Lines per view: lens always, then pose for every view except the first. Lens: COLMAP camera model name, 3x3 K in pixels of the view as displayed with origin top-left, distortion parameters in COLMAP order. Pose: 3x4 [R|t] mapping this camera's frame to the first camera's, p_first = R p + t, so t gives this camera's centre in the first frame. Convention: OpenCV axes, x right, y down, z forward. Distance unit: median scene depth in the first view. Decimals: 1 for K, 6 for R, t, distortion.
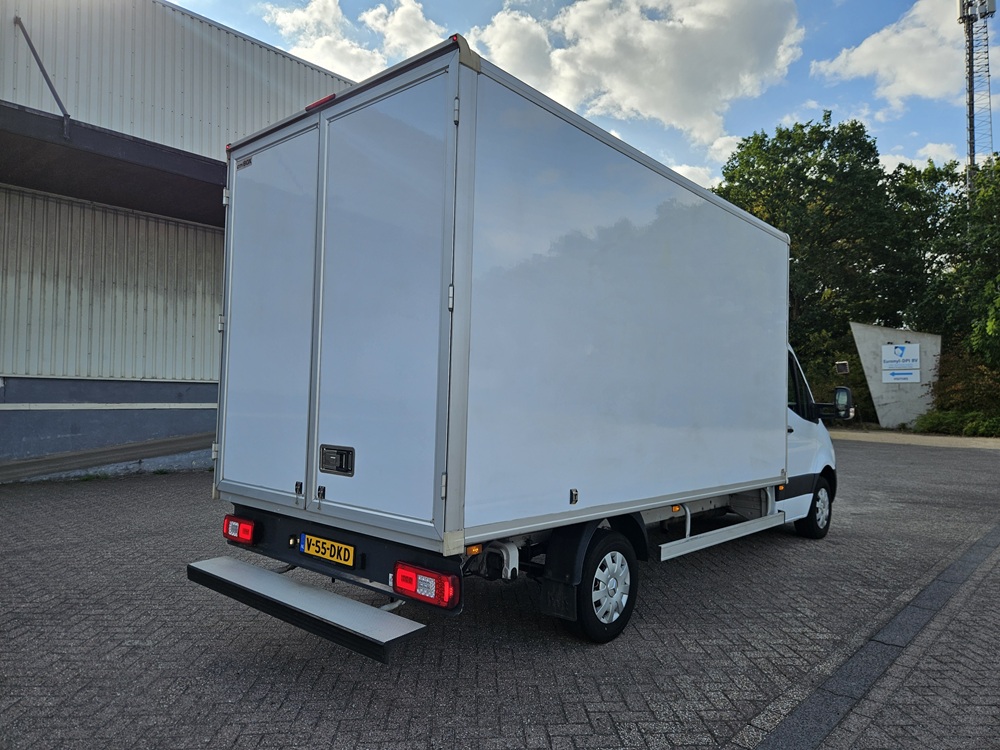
lens RADIAL K [[672.9, 0, 502.0], [0, 672.9, 369.4], [0, 0, 1]] dist [0.022646, -0.003694]
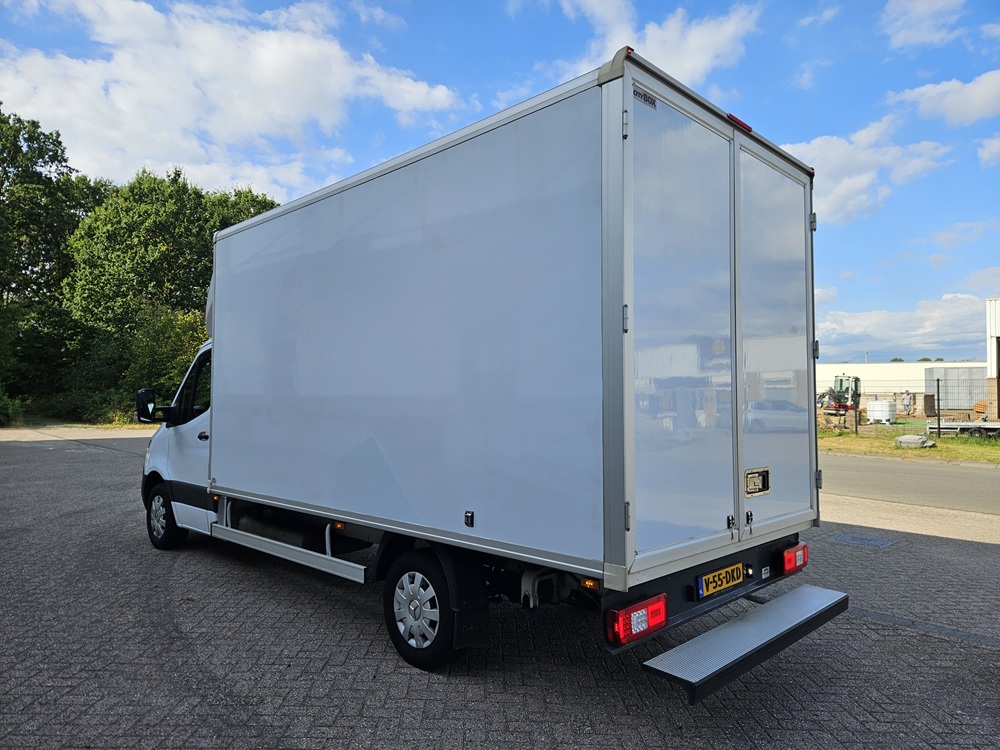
lens RADIAL K [[672.9, 0, 502.0], [0, 672.9, 381.9], [0, 0, 1]] dist [0.022646, -0.003694]
pose [[0.044400, 0.025075, 0.998699, -1.239747], [-0.039594, 0.998944, -0.023321, 0.017063], [-0.998229, -0.038507, 0.045346, 1.267493]]
